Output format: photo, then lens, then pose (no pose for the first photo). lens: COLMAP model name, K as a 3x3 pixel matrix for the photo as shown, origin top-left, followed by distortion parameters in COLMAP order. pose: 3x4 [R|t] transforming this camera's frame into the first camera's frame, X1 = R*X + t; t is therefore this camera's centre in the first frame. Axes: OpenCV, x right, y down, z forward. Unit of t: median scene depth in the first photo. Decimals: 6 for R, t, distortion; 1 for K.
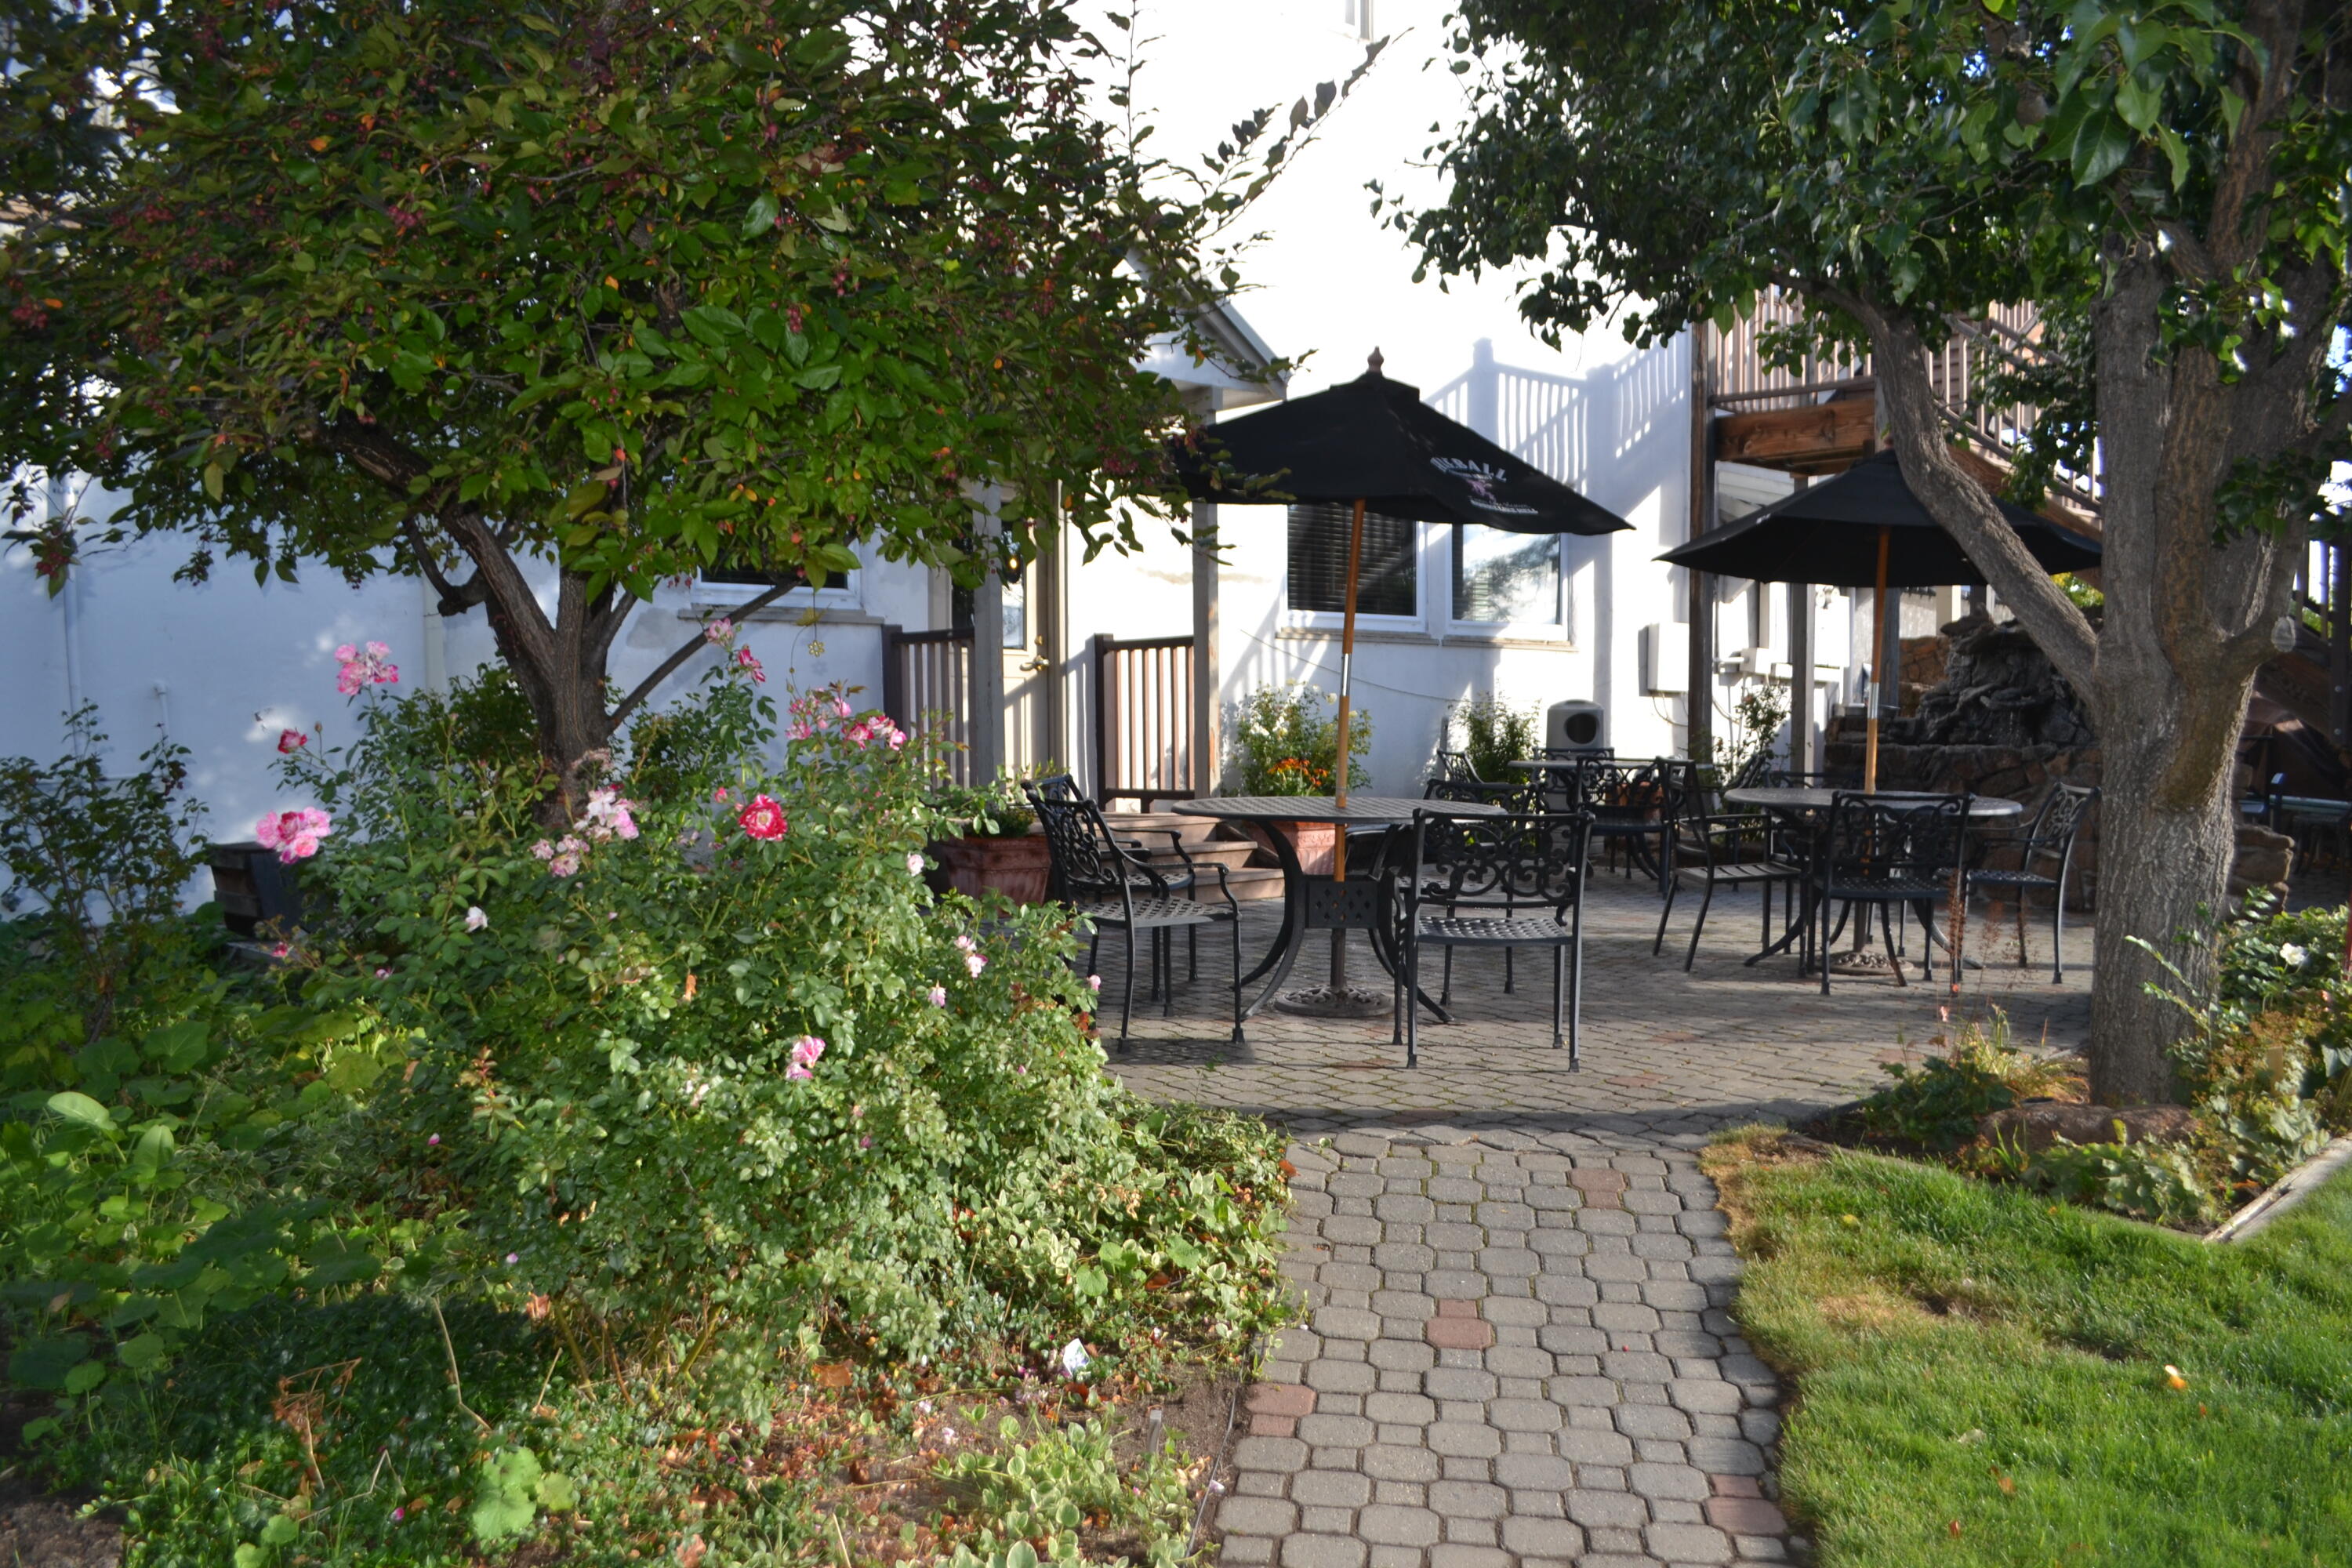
lens RADIAL K [[1882.8, 0, 1161.9], [0, 1882.8, 873.9], [0, 0, 1]] dist [-0.083375, 0.011548]
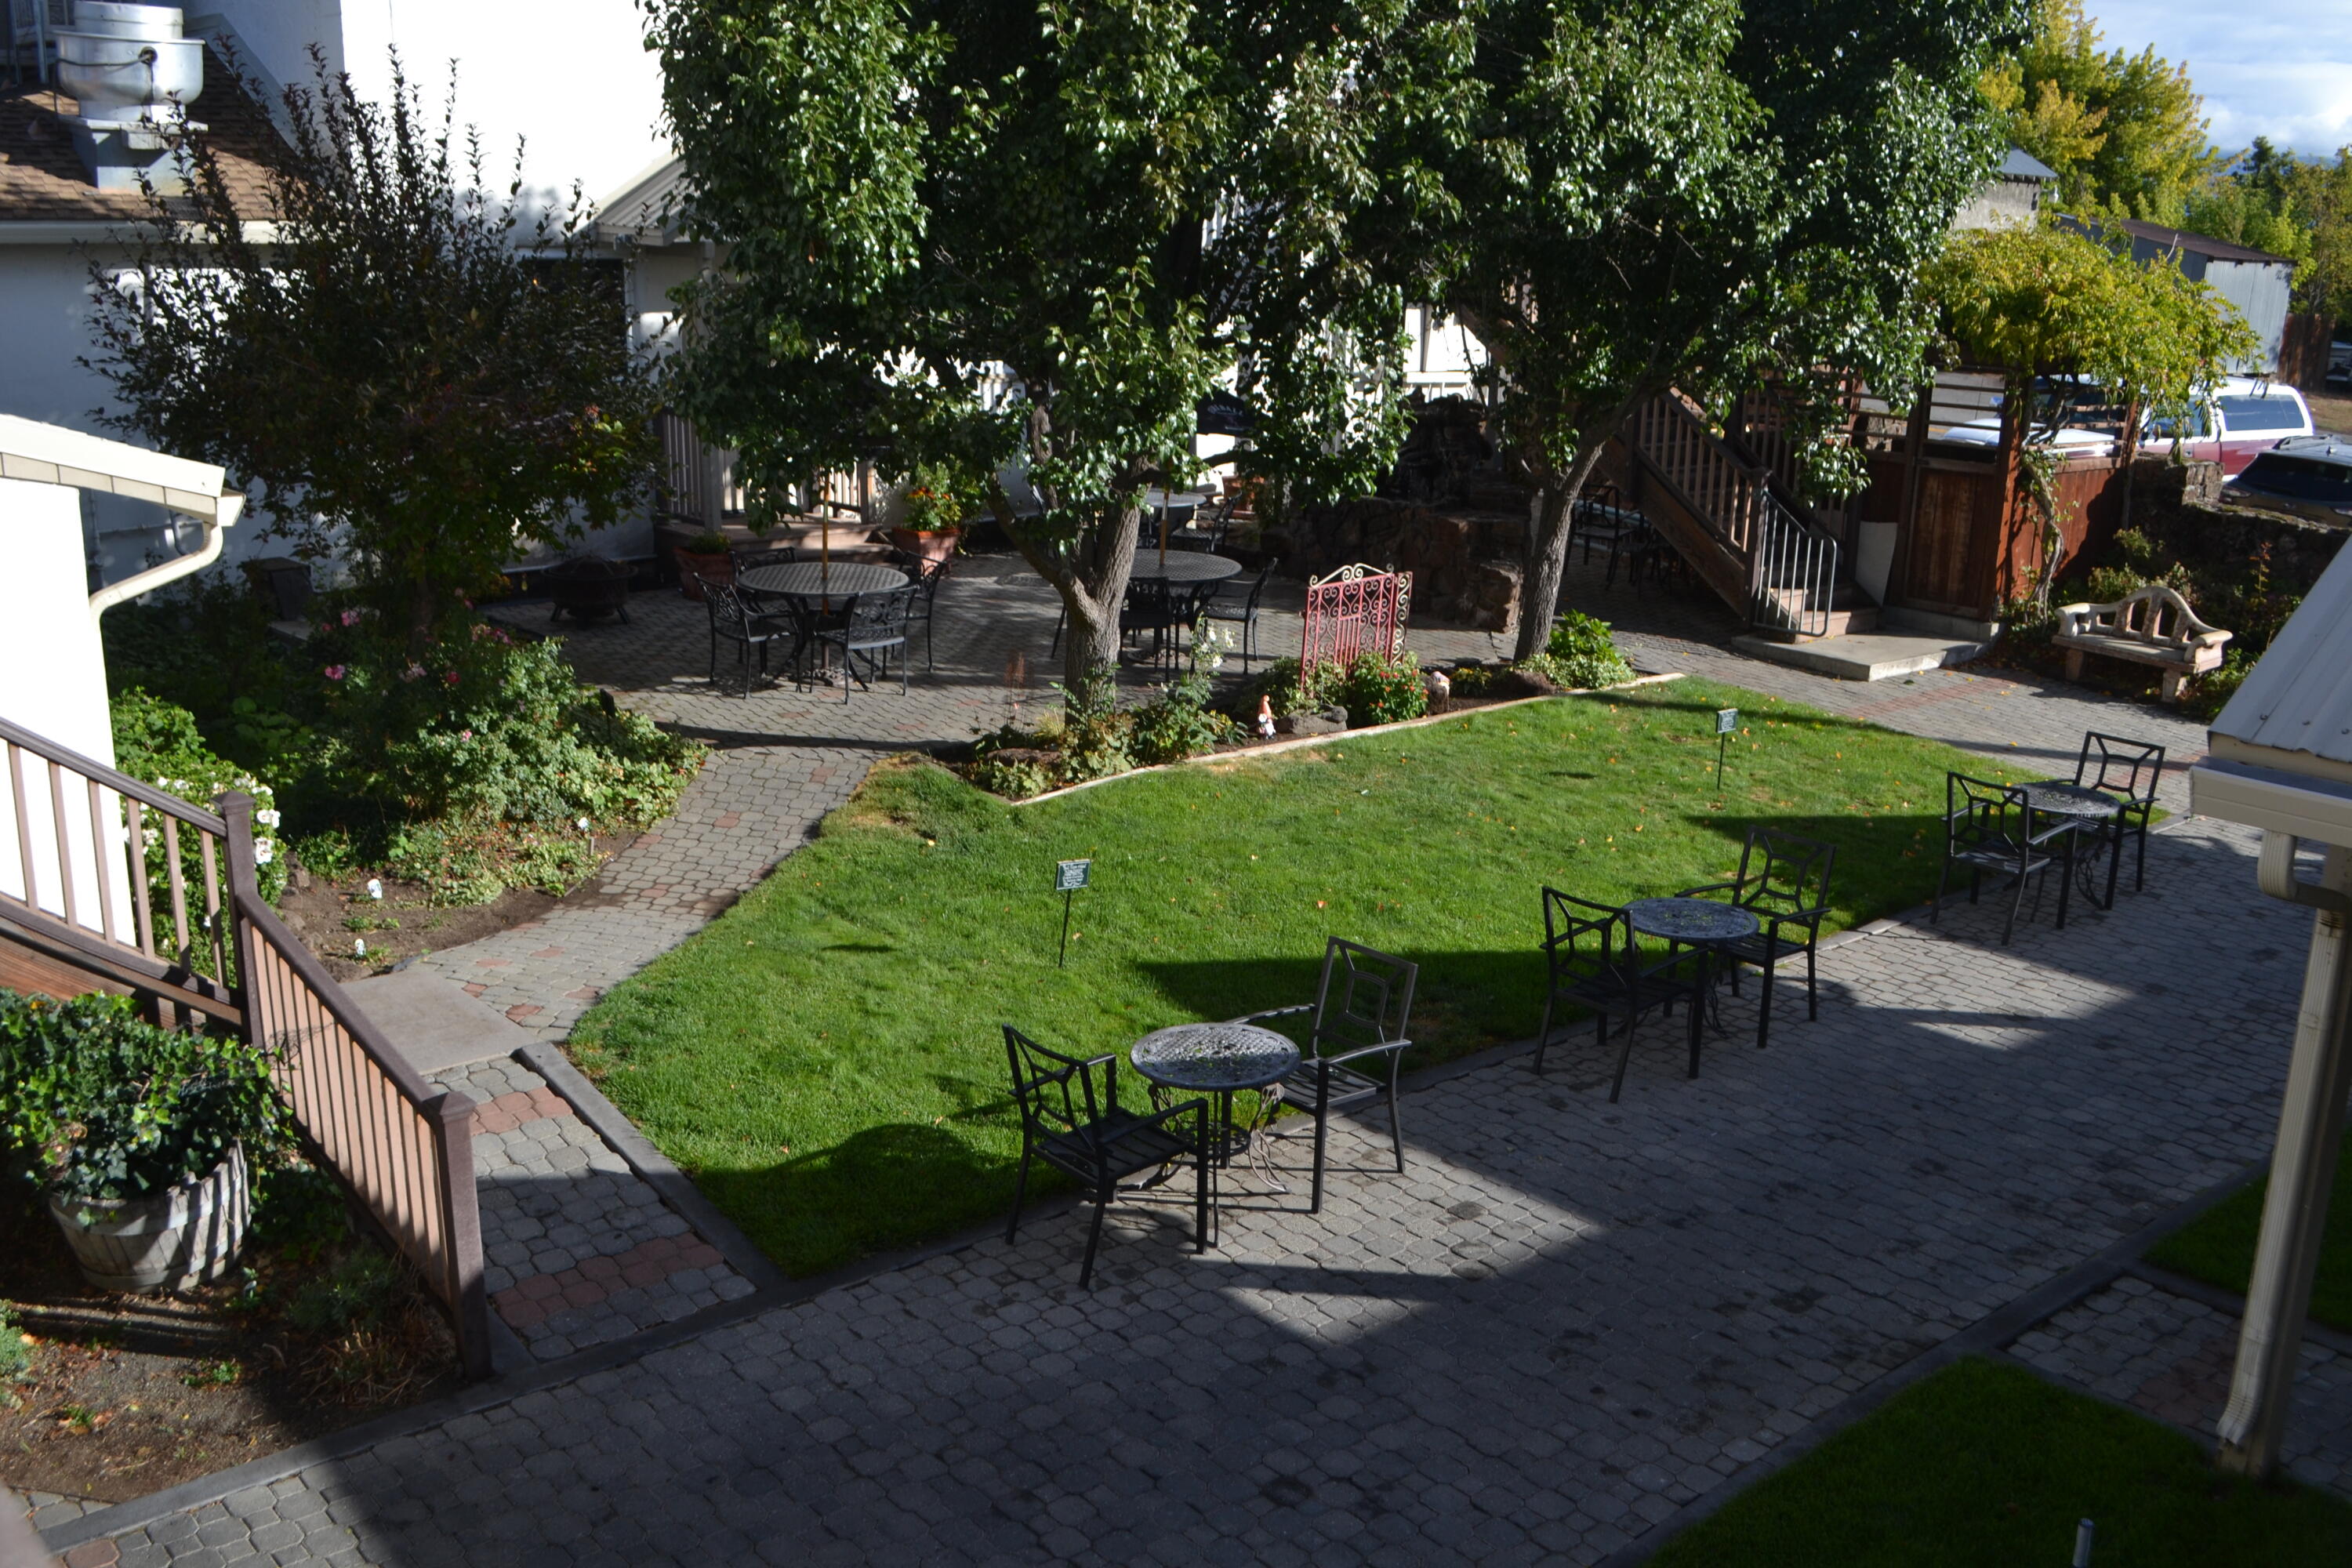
lens RADIAL K [[2218.6, 0, 1188.9], [0, 2218.6, 826.0], [0, 0, 1]] dist [-0.066082, 0.000000]
pose [[0.999381, 0.032435, -0.013608, 0.309773], [-0.029119, 0.979932, 0.197191, -0.149911], [0.019730, -0.196673, 0.980271, -0.789838]]
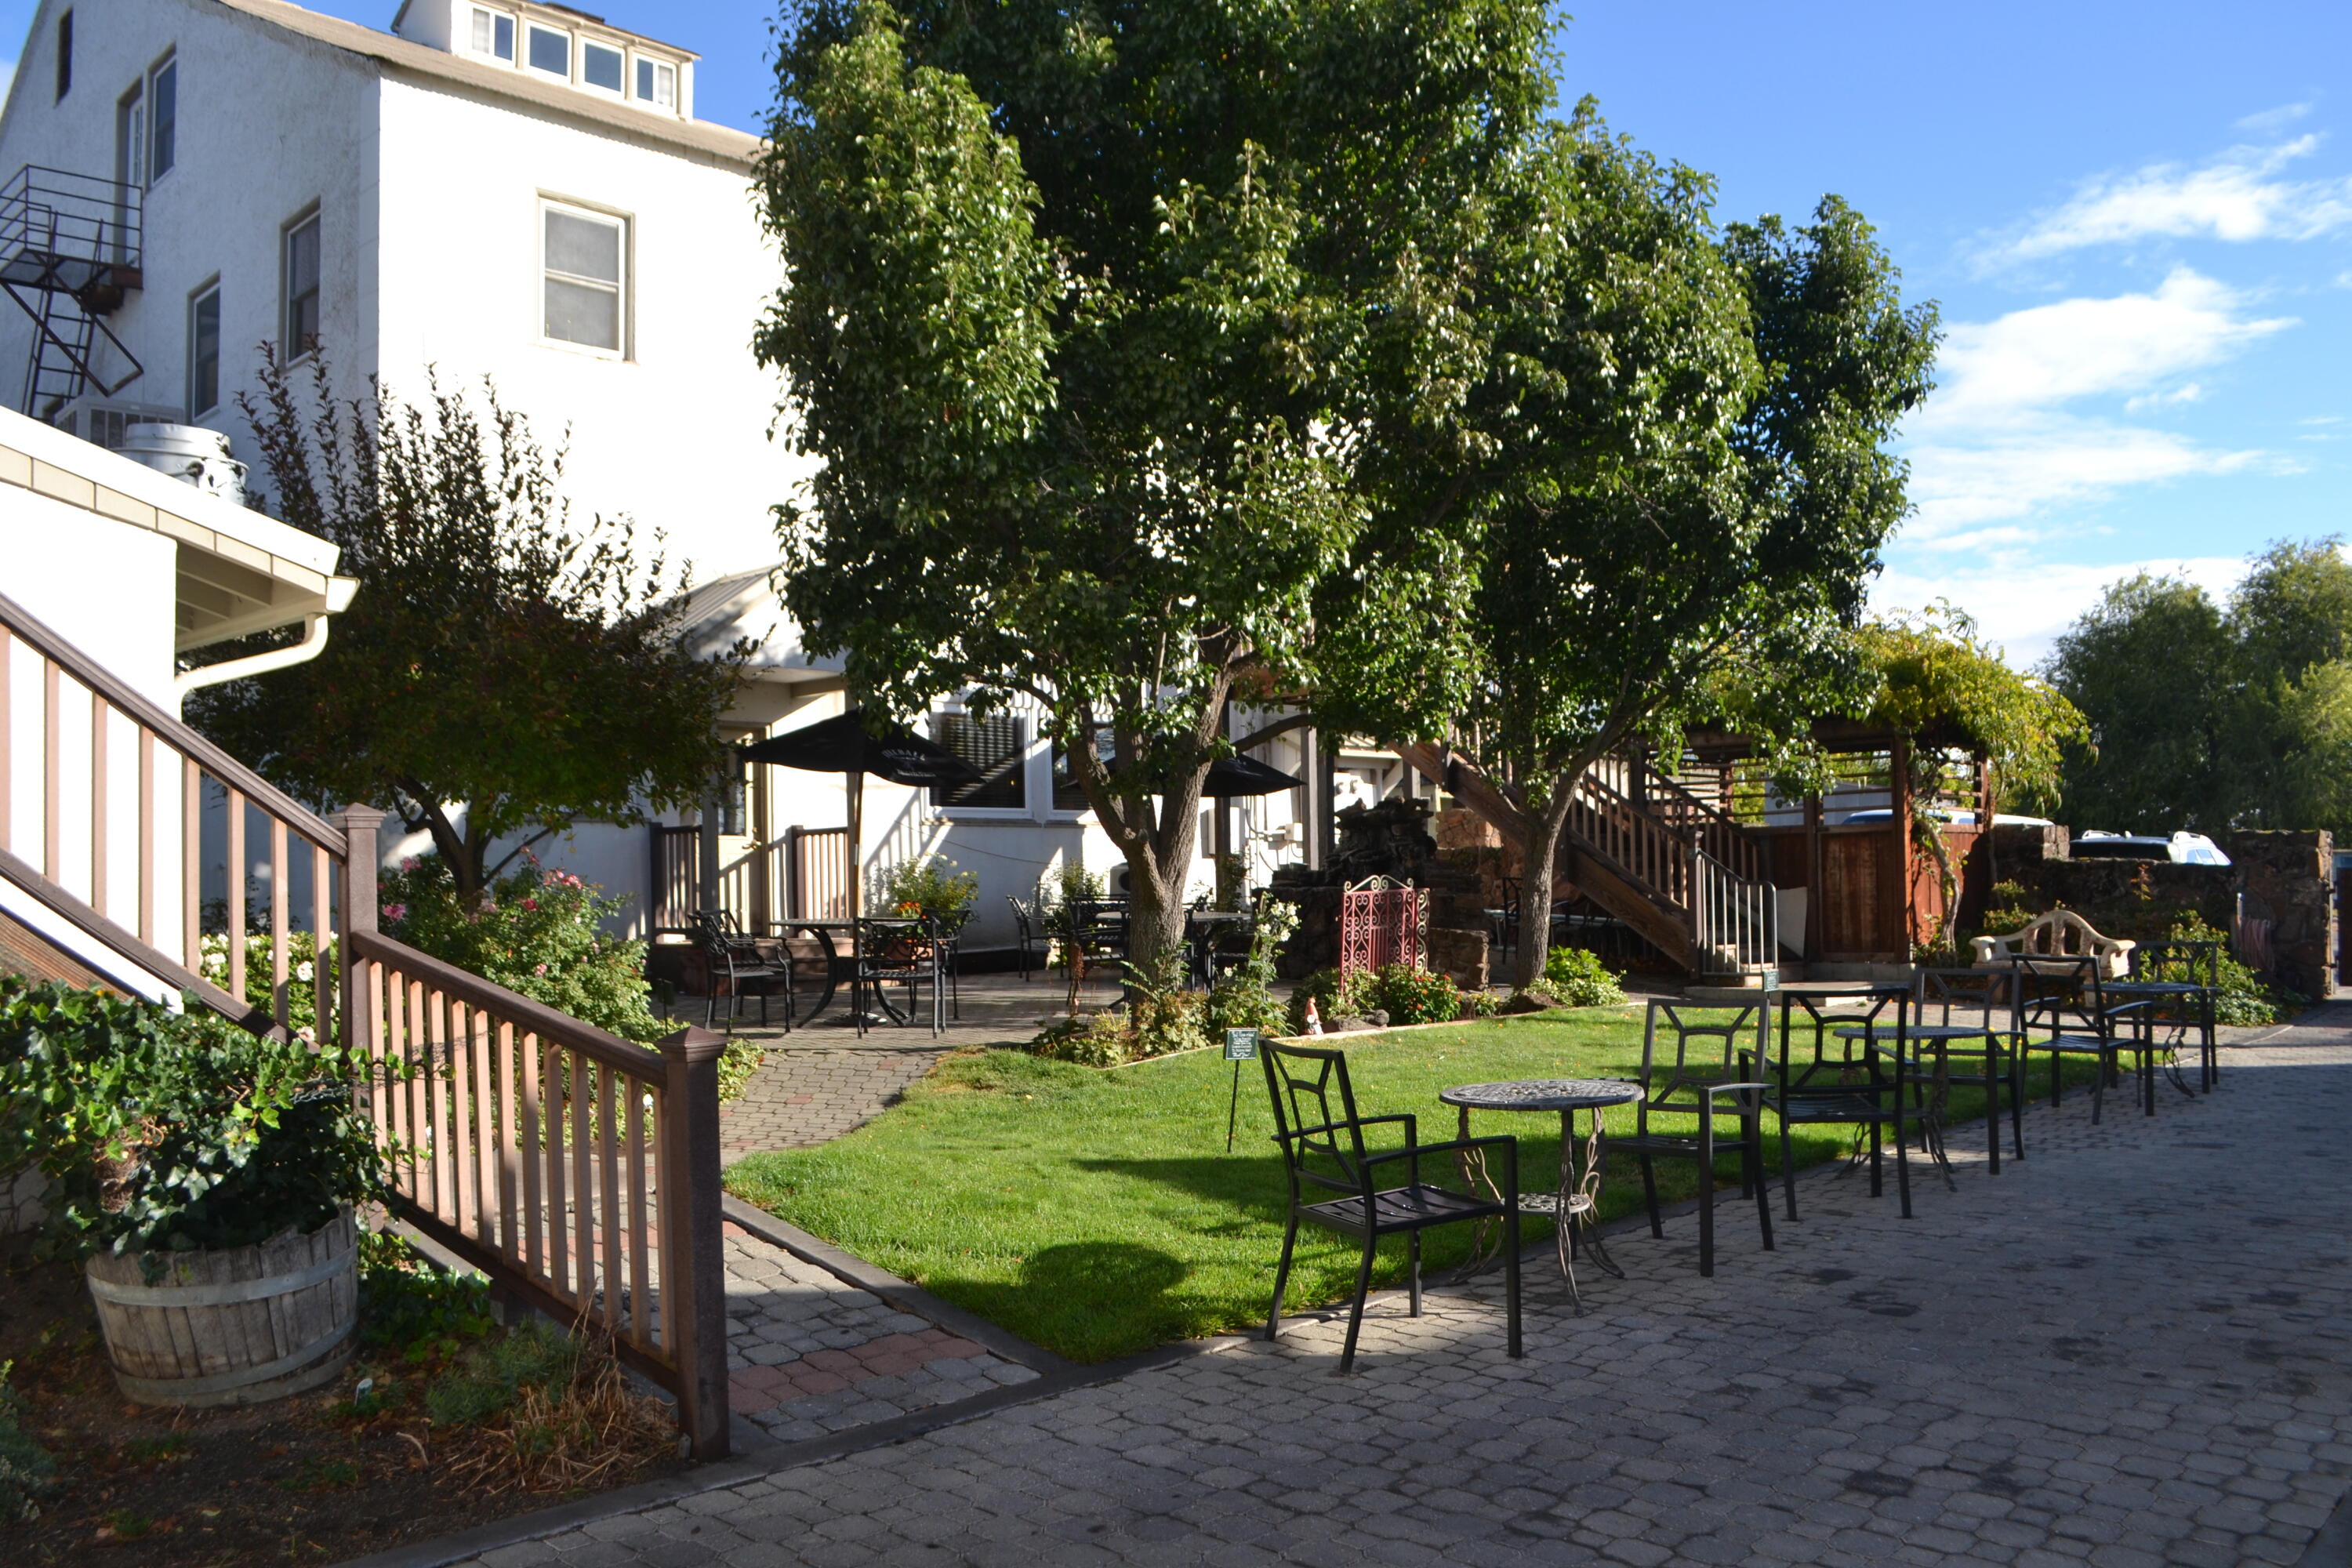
lens RADIAL K [[1882.8, 0, 1191.8], [0, 1882.8, 834.5], [0, 0, 1]] dist [-0.083375, 0.011548]
pose [[0.996244, -0.011119, 0.085870, 0.167744], [0.020120, 0.994302, -0.104681, 0.052812], [-0.084217, 0.106016, 0.990792, -0.601211]]
